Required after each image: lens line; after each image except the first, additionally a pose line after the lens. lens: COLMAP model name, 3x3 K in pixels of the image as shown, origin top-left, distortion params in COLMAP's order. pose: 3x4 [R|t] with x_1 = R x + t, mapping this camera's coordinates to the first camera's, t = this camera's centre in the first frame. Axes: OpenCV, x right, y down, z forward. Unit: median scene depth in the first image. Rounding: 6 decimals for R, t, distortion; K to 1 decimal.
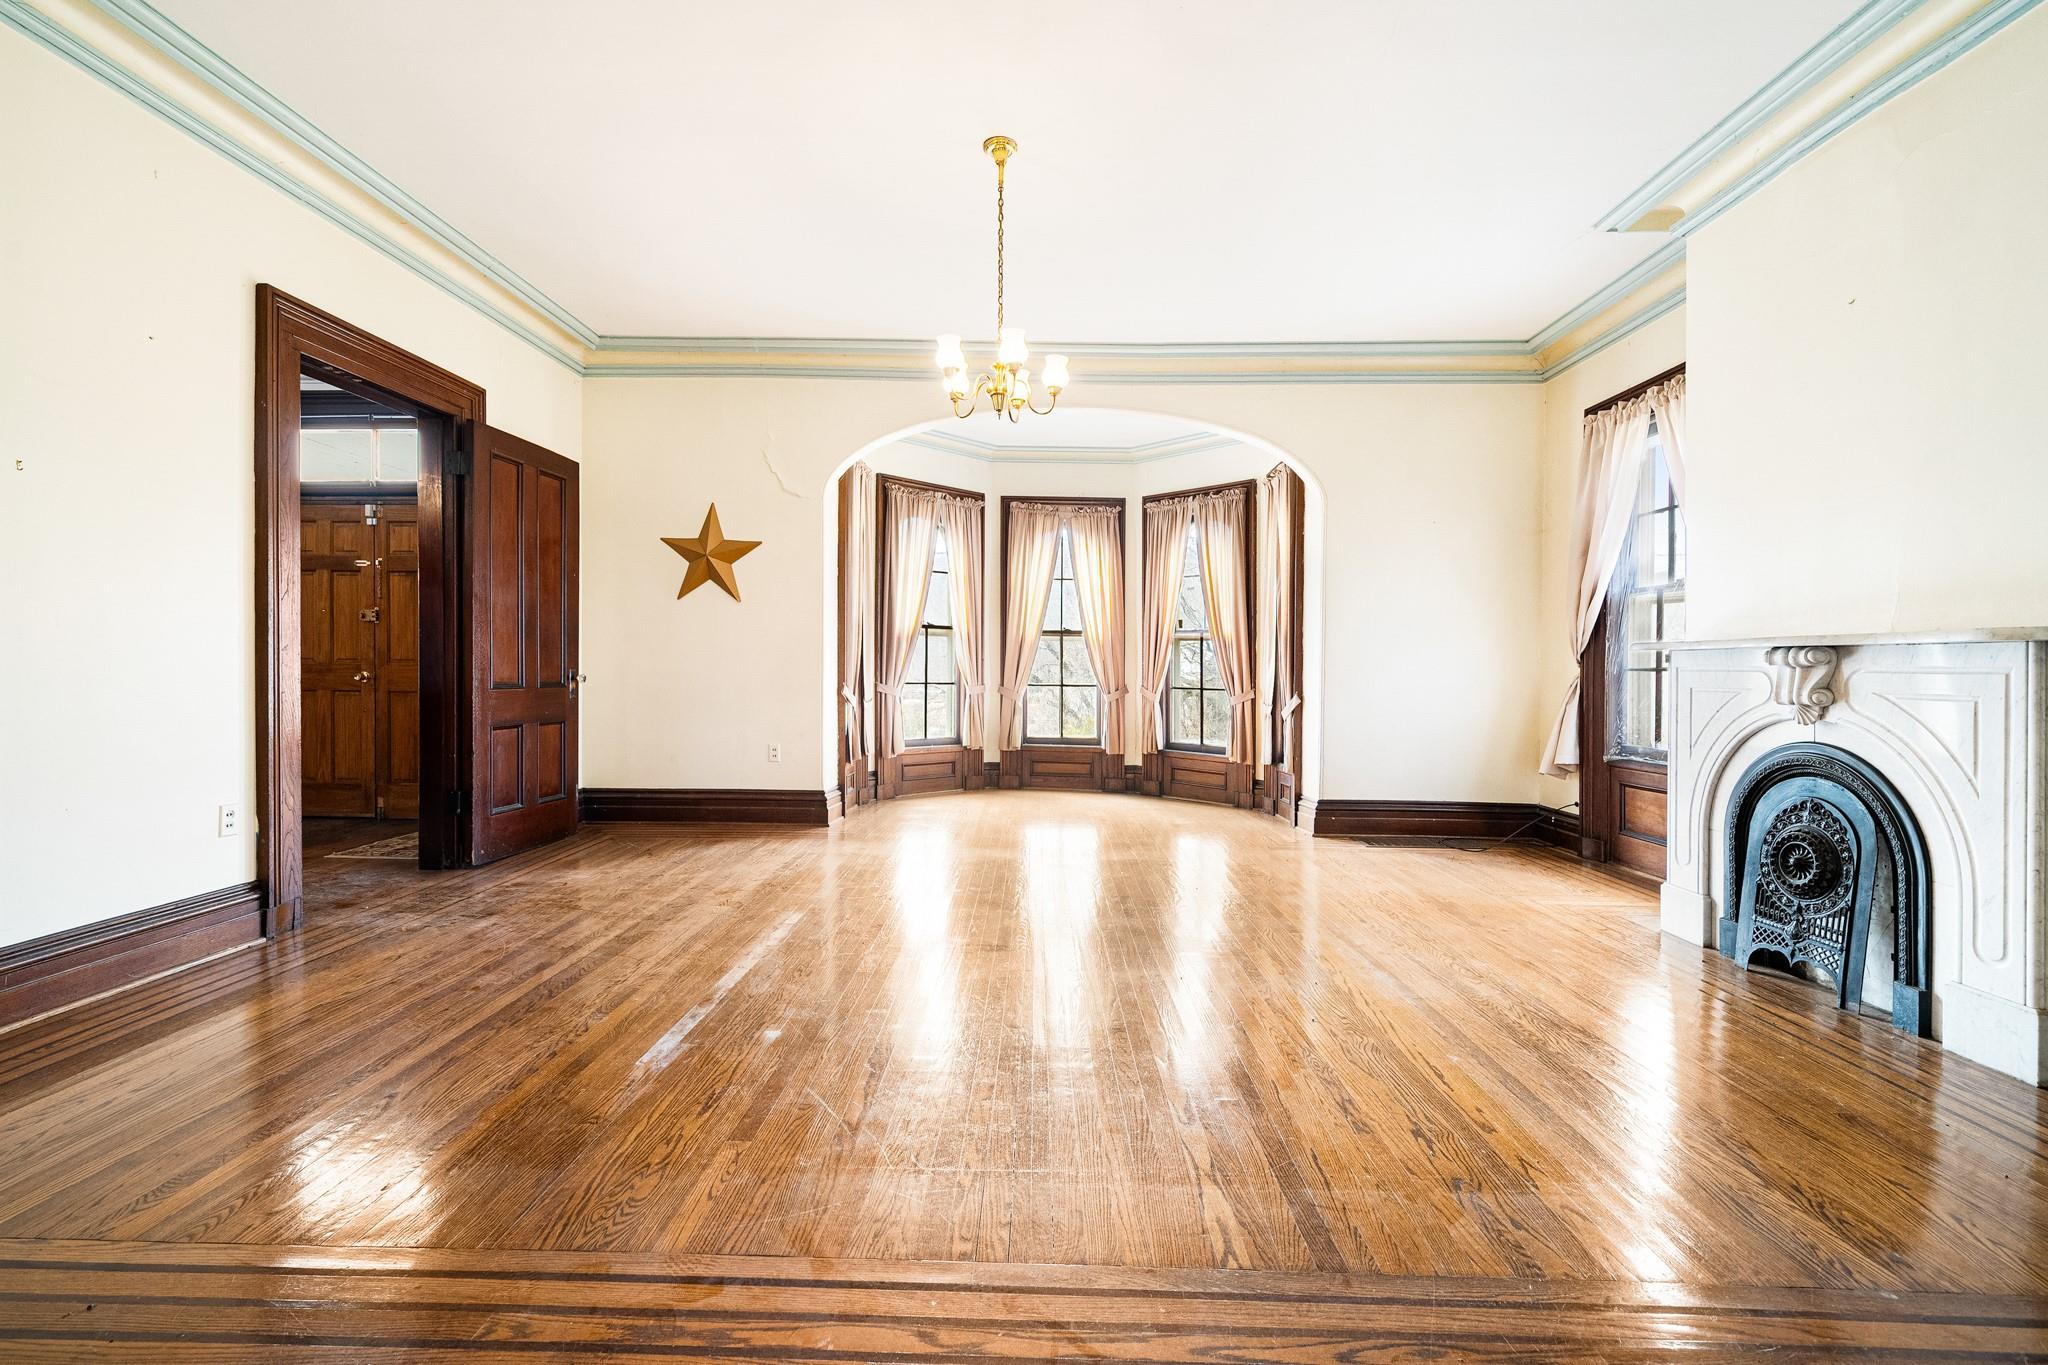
lens RADIAL K [[881.7, 0, 1024.0], [0, 881.7, 682.5], [0, 0, 1]] dist [-0.004618, -0.000311]
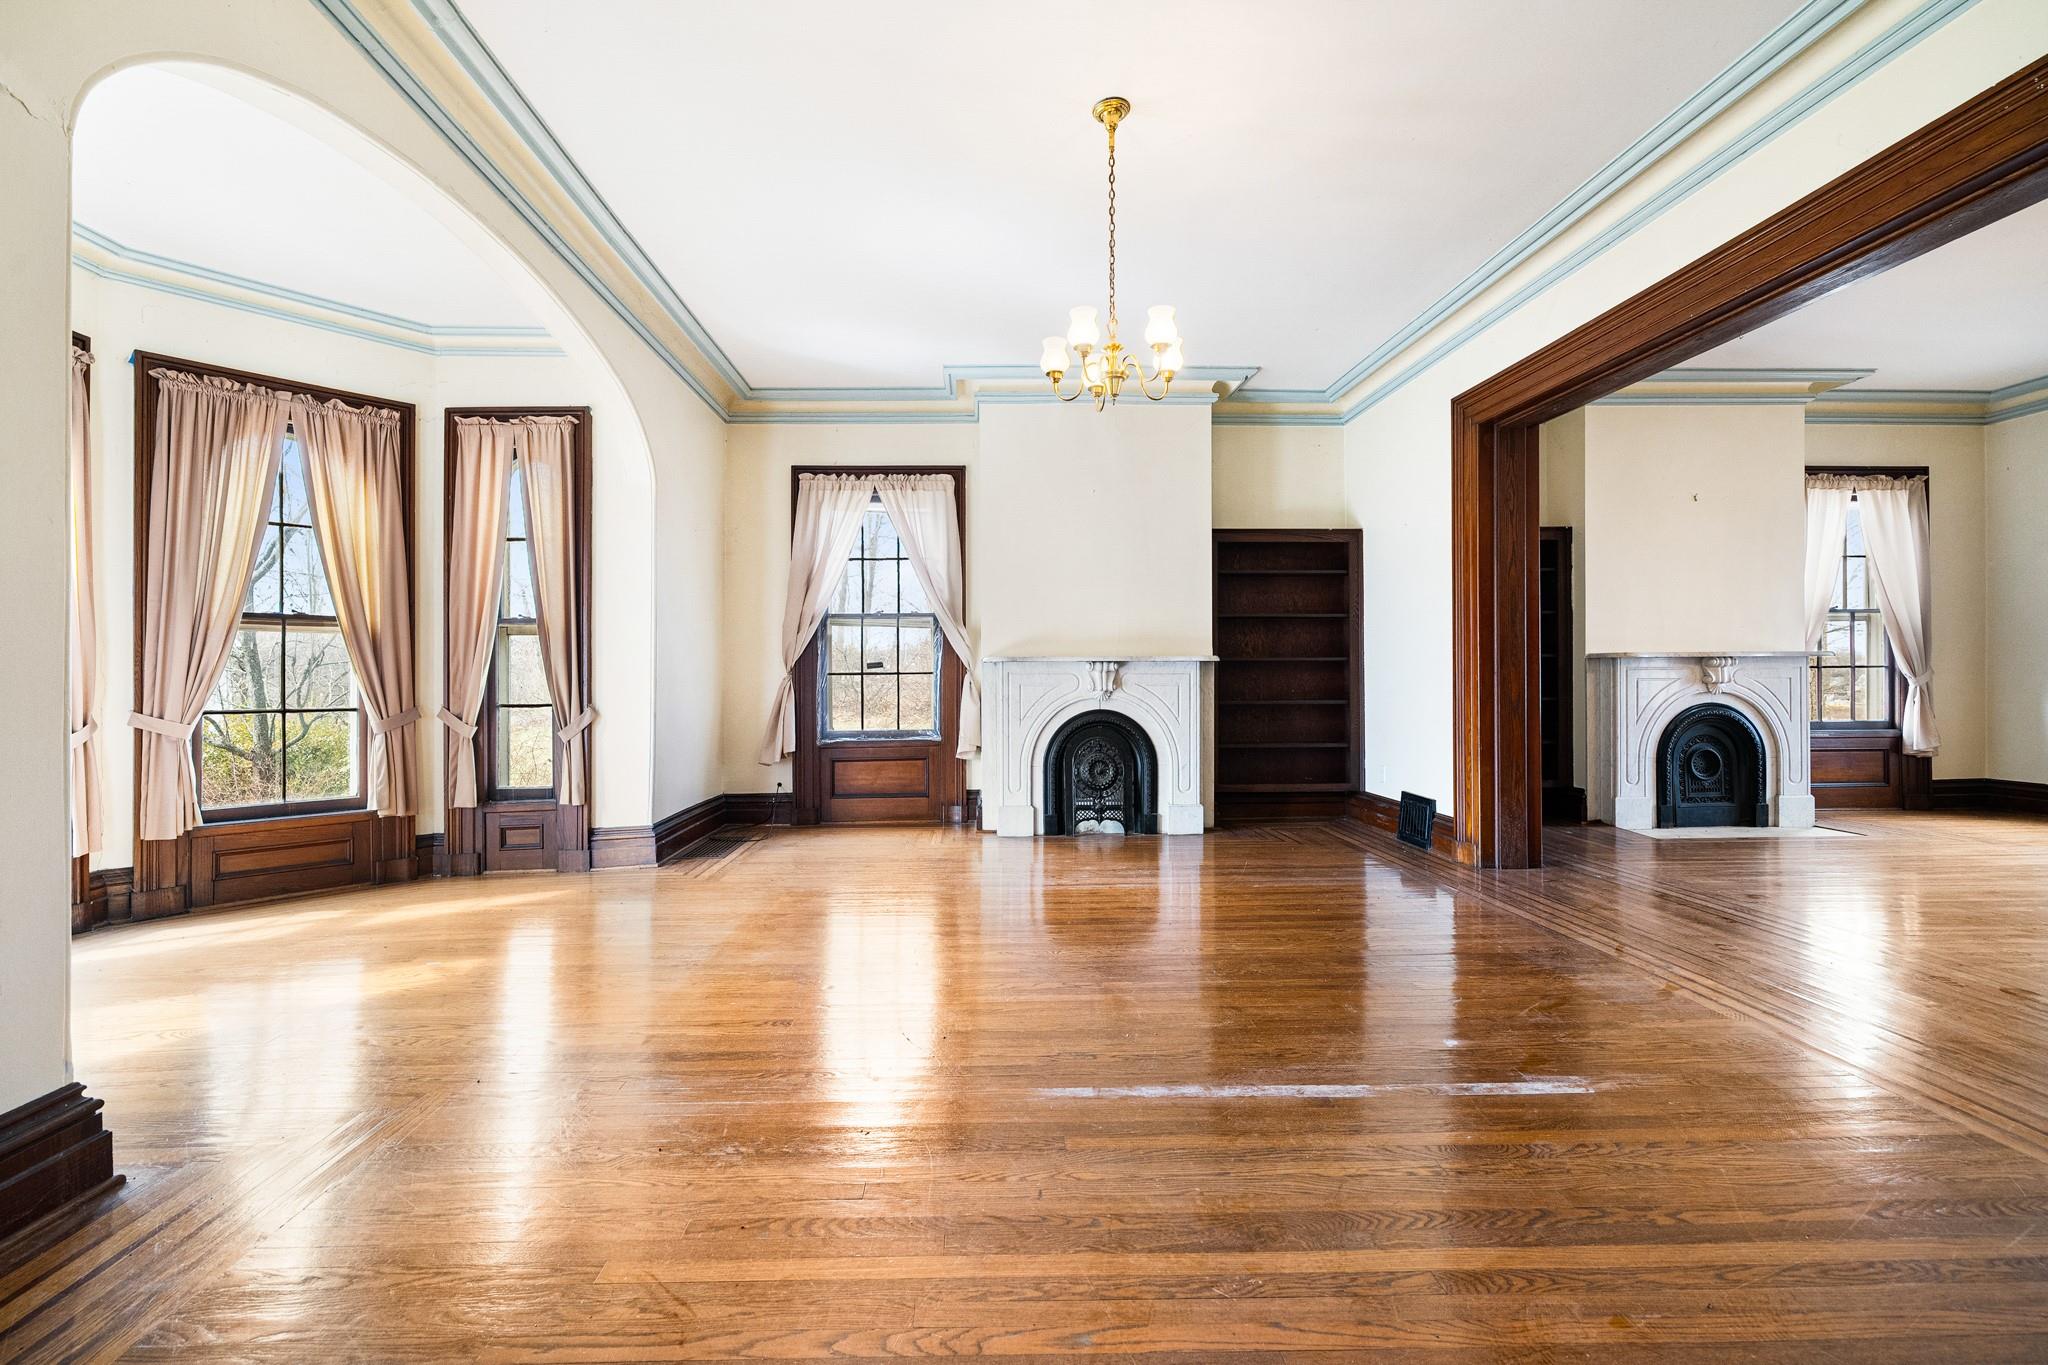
lens RADIAL K [[885.1, 0, 995.3], [0, 885.1, 676.6], [0, 0, 1]] dist [-0.002087, 0.000413]
pose [[-0.057857, -0.008947, 0.998285, -0.541489], [0.020377, 0.999741, 0.010141, -0.015965], [-0.998117, 0.020928, -0.057660, 0.676345]]
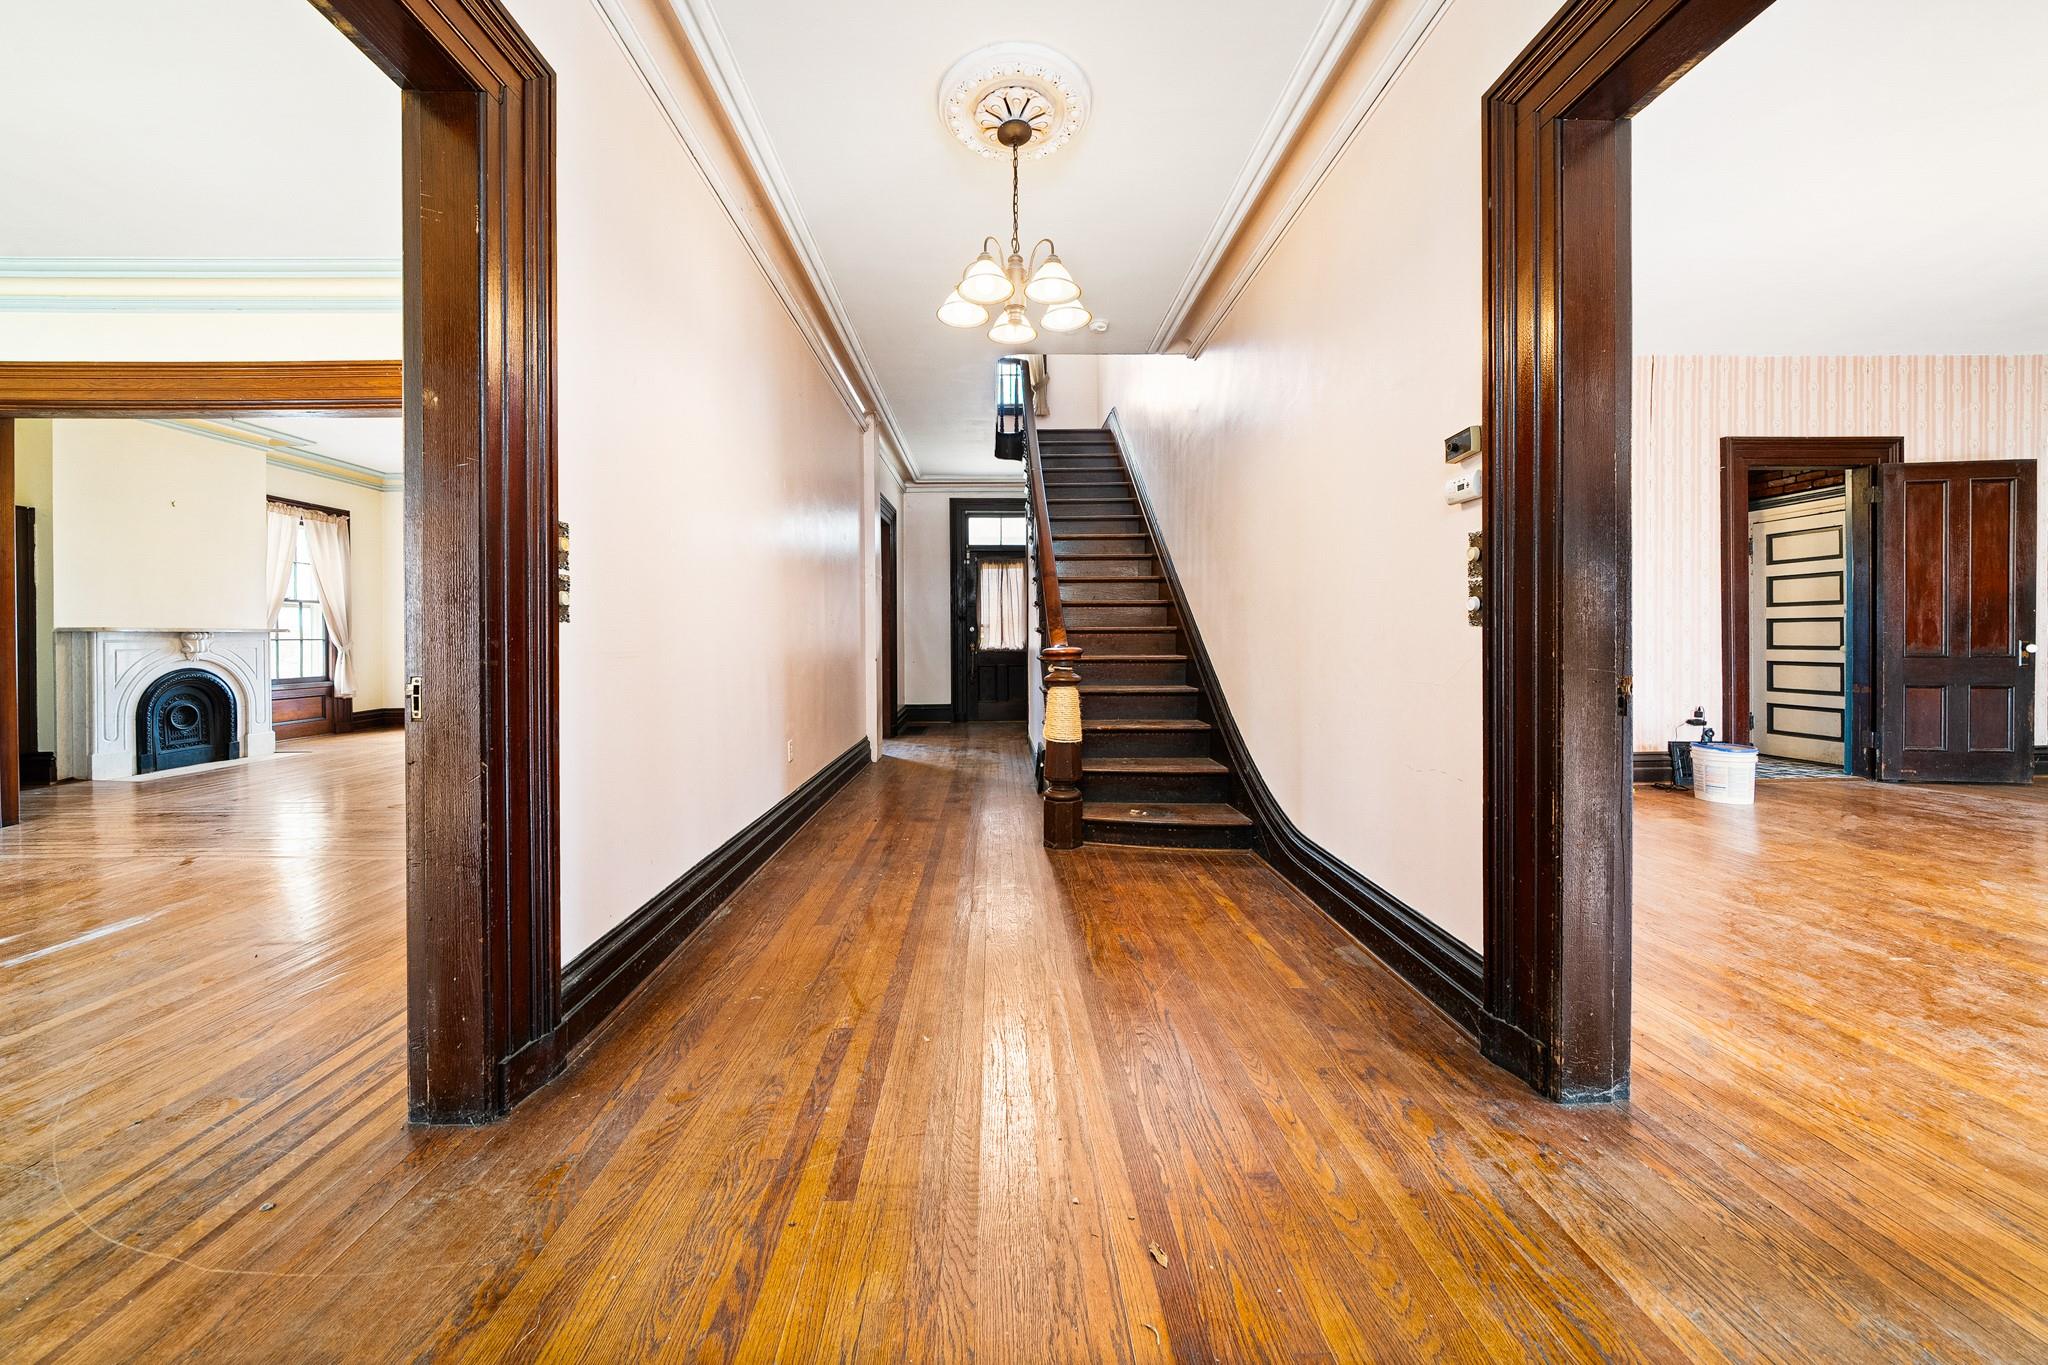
lens RADIAL K [[708.1, 0, 1012.3], [0, 708.1, 638.8], [0, 0, 1]] dist [-0.000301, 0.000073]
pose [[-0.998575, -0.002976, -0.053290, -0.724120], [-0.003882, 0.999850, 0.016906, -0.023958], [0.053231, 0.017088, -0.998436, 0.897737]]
